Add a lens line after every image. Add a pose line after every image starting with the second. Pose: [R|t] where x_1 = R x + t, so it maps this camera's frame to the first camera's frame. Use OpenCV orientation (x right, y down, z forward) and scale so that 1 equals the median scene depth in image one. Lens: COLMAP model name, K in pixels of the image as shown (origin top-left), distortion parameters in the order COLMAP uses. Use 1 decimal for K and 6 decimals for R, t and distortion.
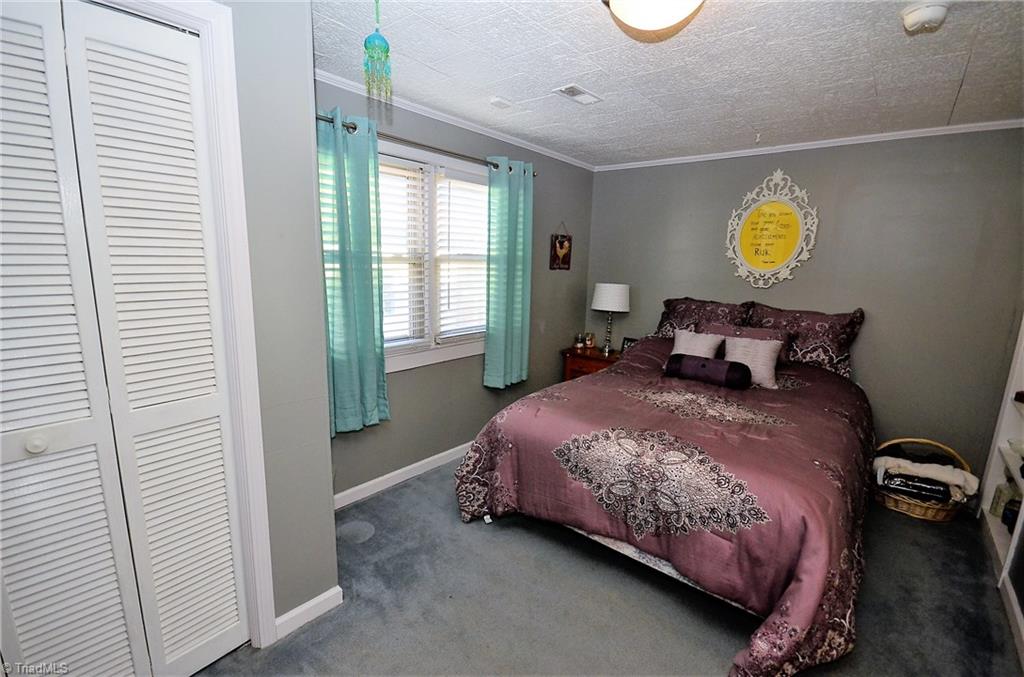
lens RADIAL K [[450.2, 0, 512.4], [0, 450.2, 346.2], [0, 0, 1]] dist [0.002414, -0.007088]
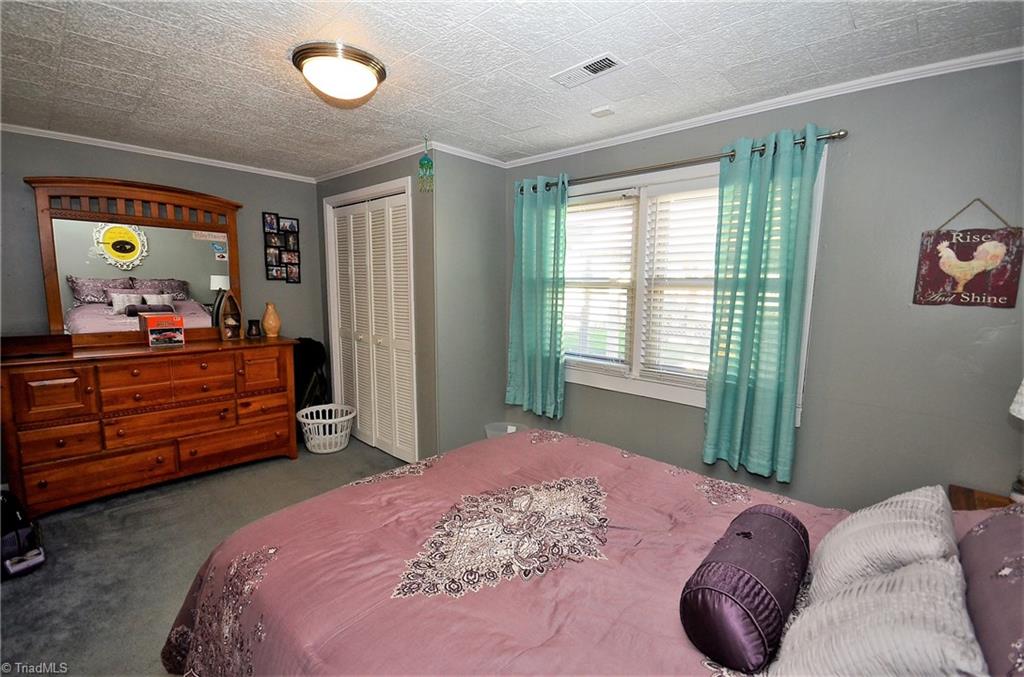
lens RADIAL K [[450.2, 0, 512.4], [0, 450.2, 346.2], [0, 0, 1]] dist [0.002414, -0.007088]
pose [[-0.049623, 0.116822, -0.991912, 0.717075], [-0.202890, 0.971250, 0.124538, -0.118242], [0.977943, 0.207429, -0.024494, 0.716240]]
